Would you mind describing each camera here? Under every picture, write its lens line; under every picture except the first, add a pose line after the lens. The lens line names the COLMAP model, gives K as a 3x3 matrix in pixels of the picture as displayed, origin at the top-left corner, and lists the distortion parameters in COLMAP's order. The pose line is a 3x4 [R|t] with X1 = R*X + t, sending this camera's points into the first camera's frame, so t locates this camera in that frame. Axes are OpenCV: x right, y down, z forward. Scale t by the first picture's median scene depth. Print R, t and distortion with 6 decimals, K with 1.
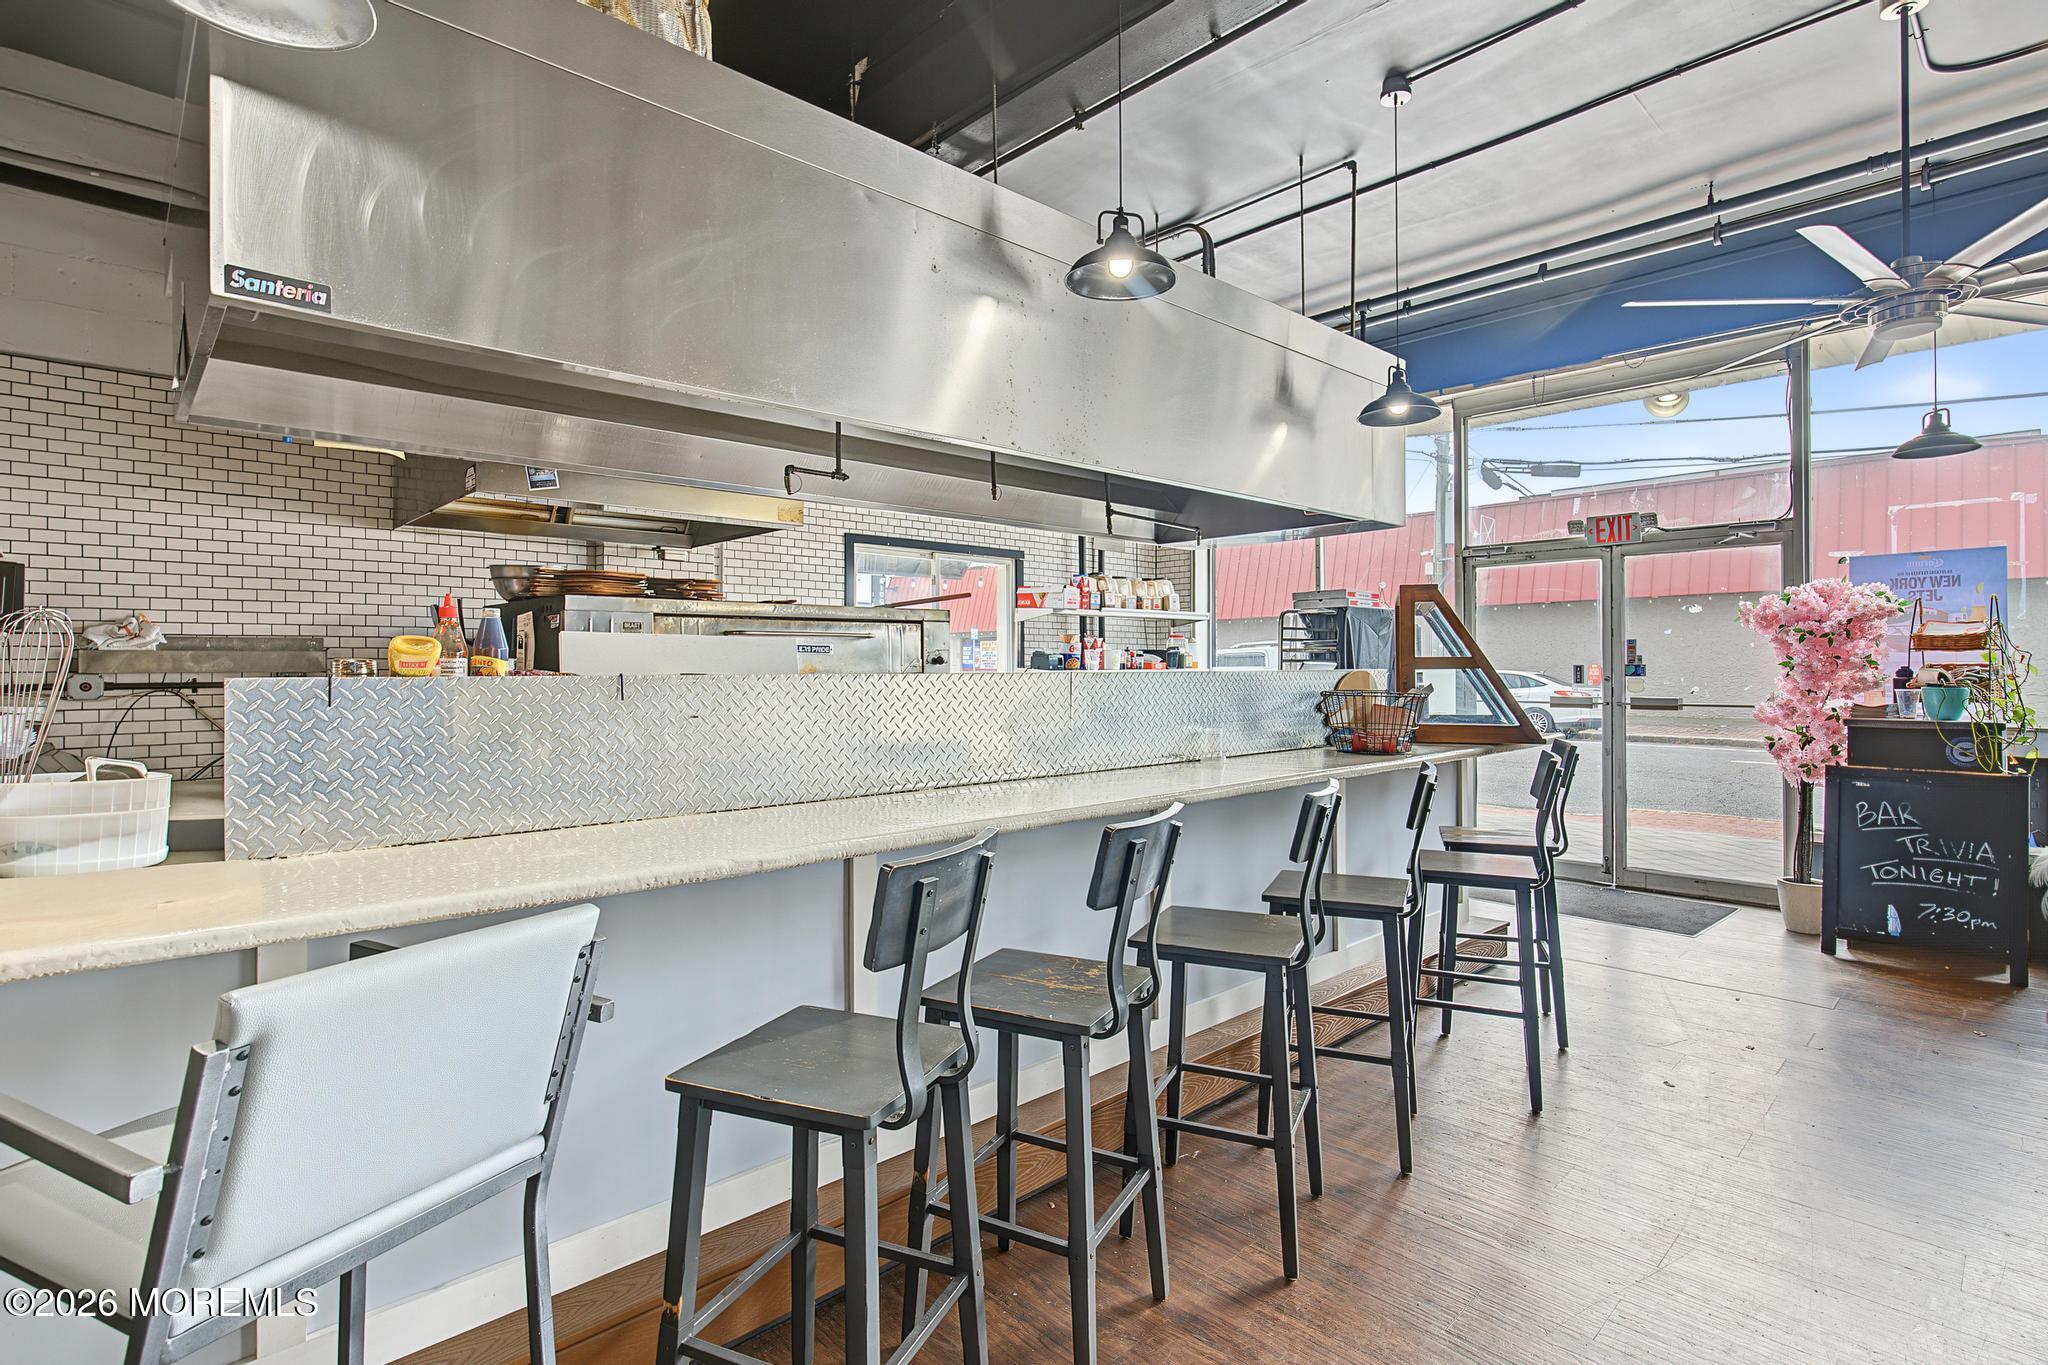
lens RADIAL K [[979.5, 0, 1024.0], [0, 979.5, 682.5], [0, 0, 1]] dist [0.002882, 0.000556]
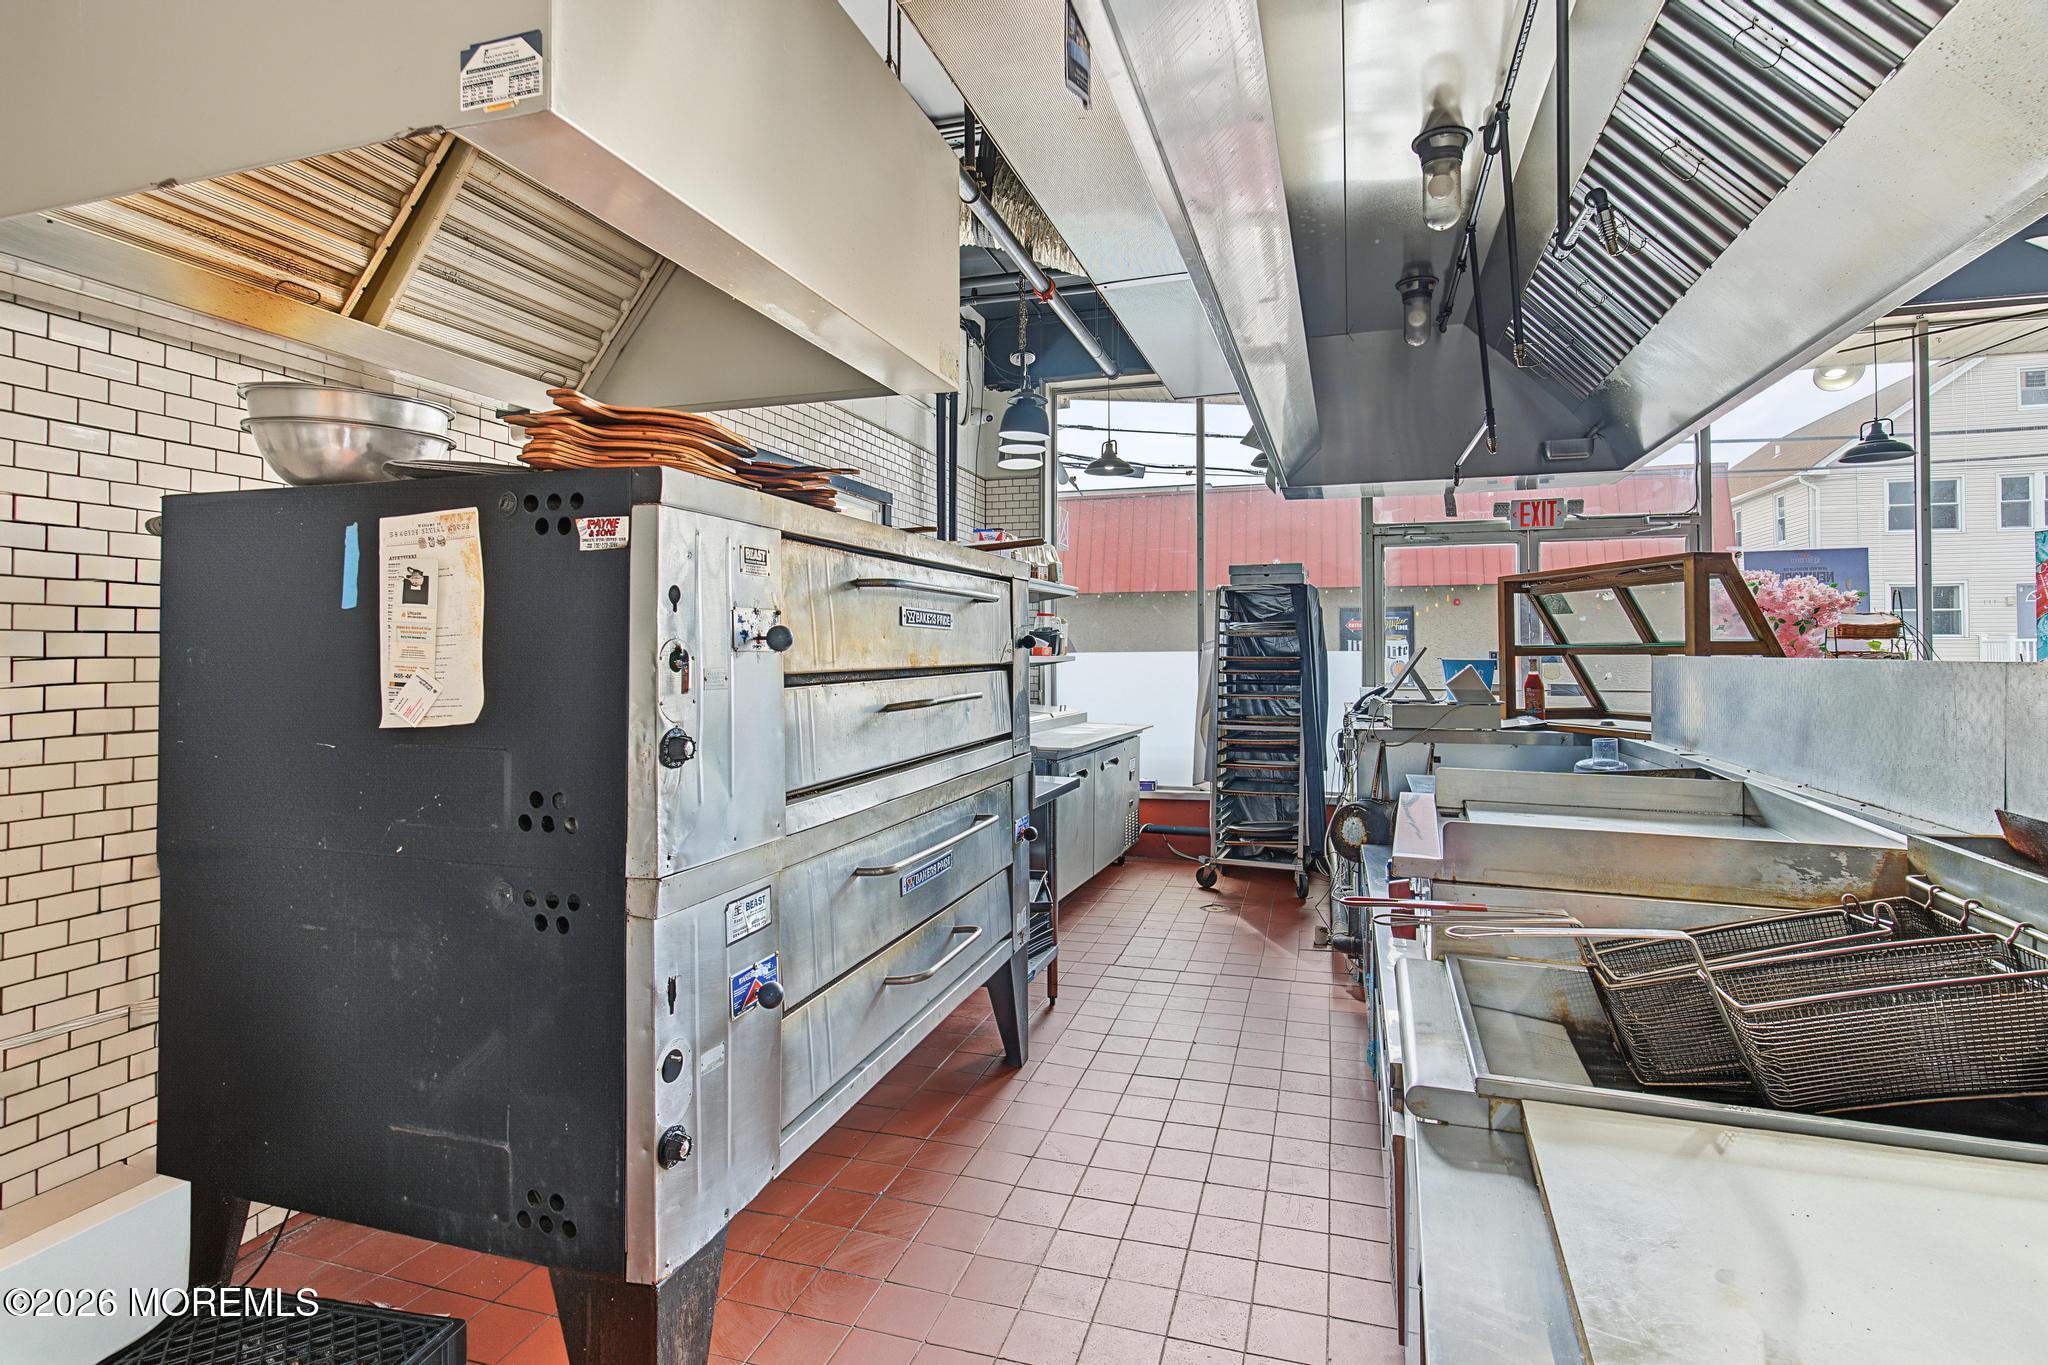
lens RADIAL K [[1014.6, 0, 1026.7], [0, 1014.6, 650.9], [0, 0, 1]] dist [-0.000268, -0.000015]
pose [[0.868526, 0.001888, 0.495640, -0.359014], [0.008010, 0.999809, -0.017845, -0.004919], [-0.495579, 0.019469, 0.868345, 0.383315]]
